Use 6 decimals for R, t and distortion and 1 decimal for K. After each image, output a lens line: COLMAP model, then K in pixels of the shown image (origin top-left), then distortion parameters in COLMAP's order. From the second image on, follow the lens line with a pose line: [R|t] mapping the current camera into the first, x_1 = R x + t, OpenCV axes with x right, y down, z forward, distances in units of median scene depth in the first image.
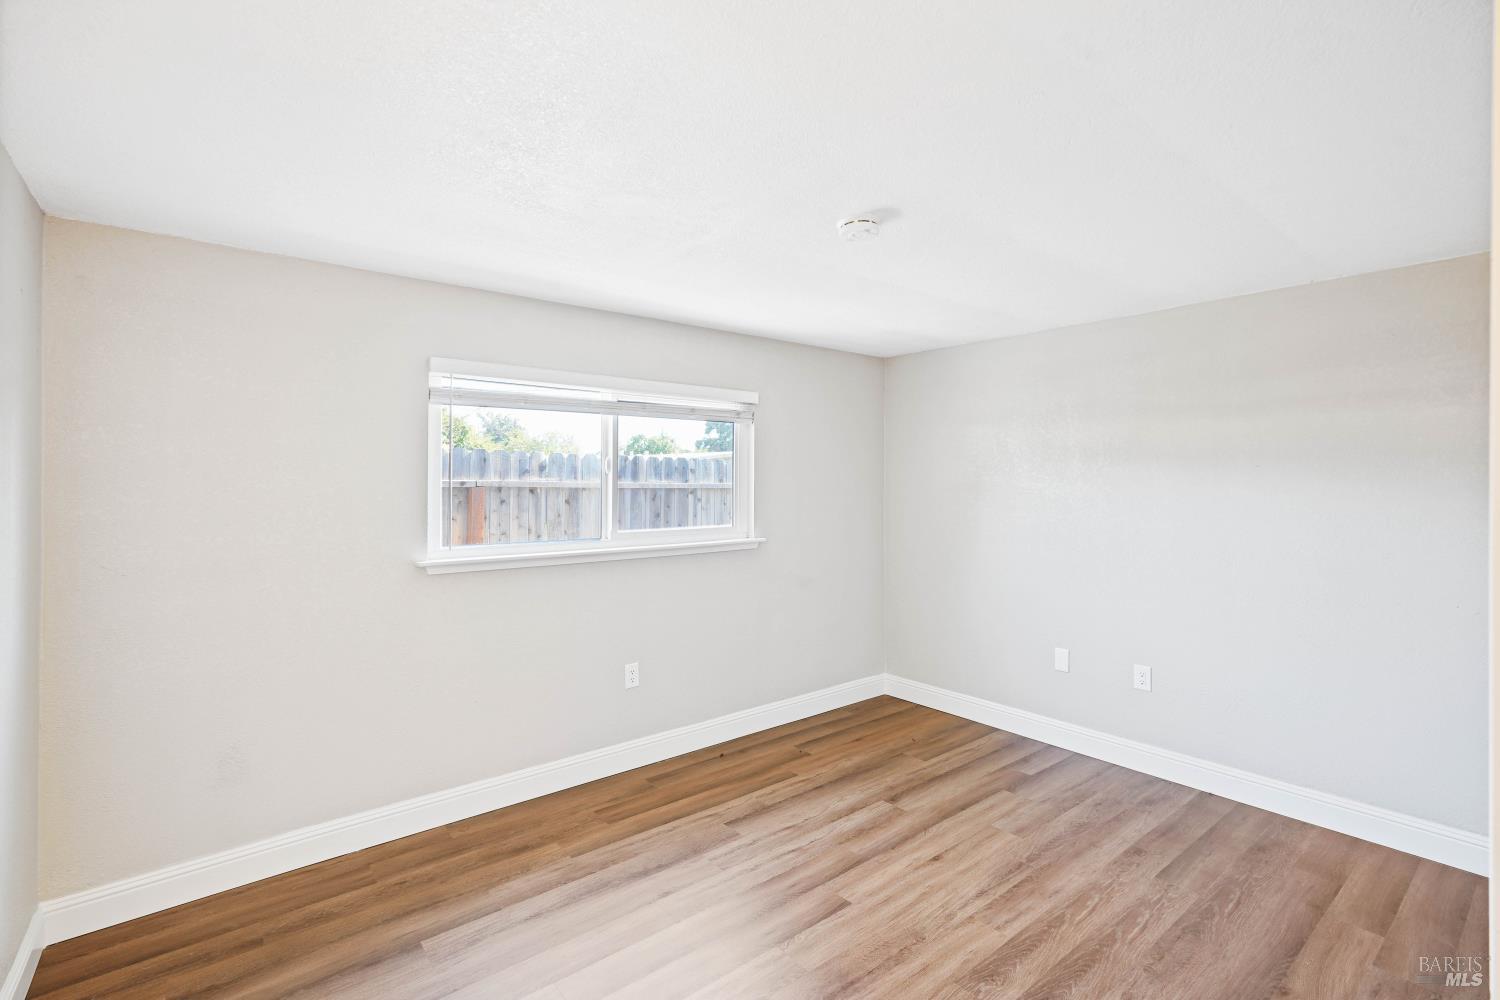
lens RADIAL K [[684.3, 0, 744.4], [0, 684.3, 484.3], [0, 0, 1]] dist [-0.019905, 0.010487]
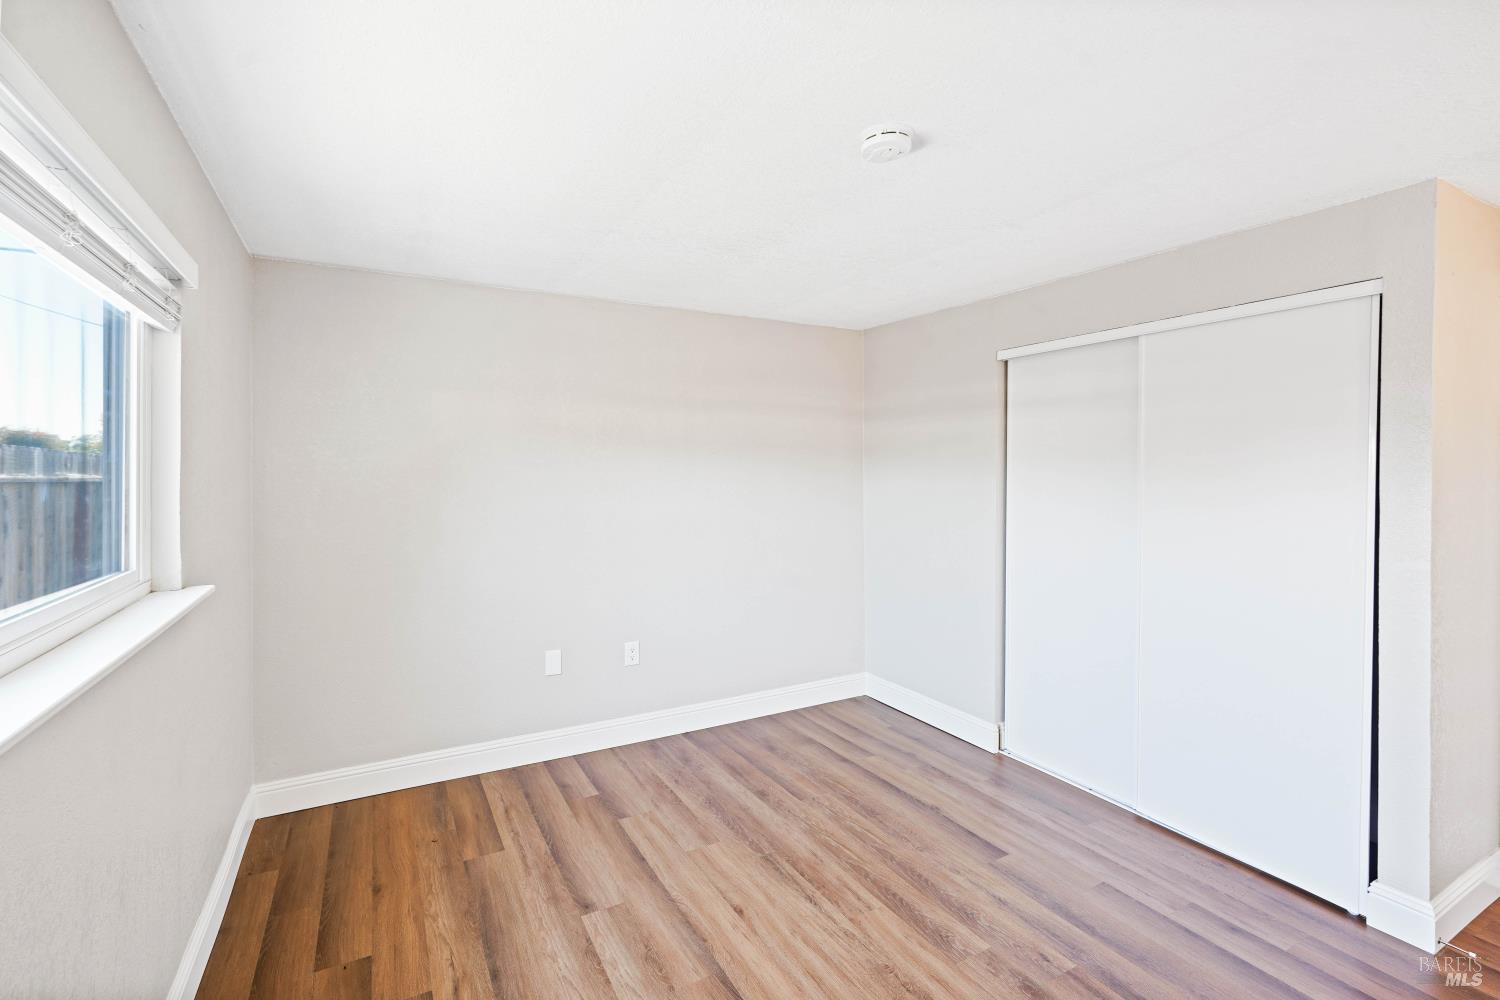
lens RADIAL K [[684.3, 0, 744.4], [0, 684.3, 484.3], [0, 0, 1]] dist [-0.019905, 0.010487]
pose [[0.174229, -0.023854, 0.984416, -0.480154], [0.004974, 0.999715, 0.023344, 0.004343], [-0.984693, 0.000830, 0.174298, 0.767928]]
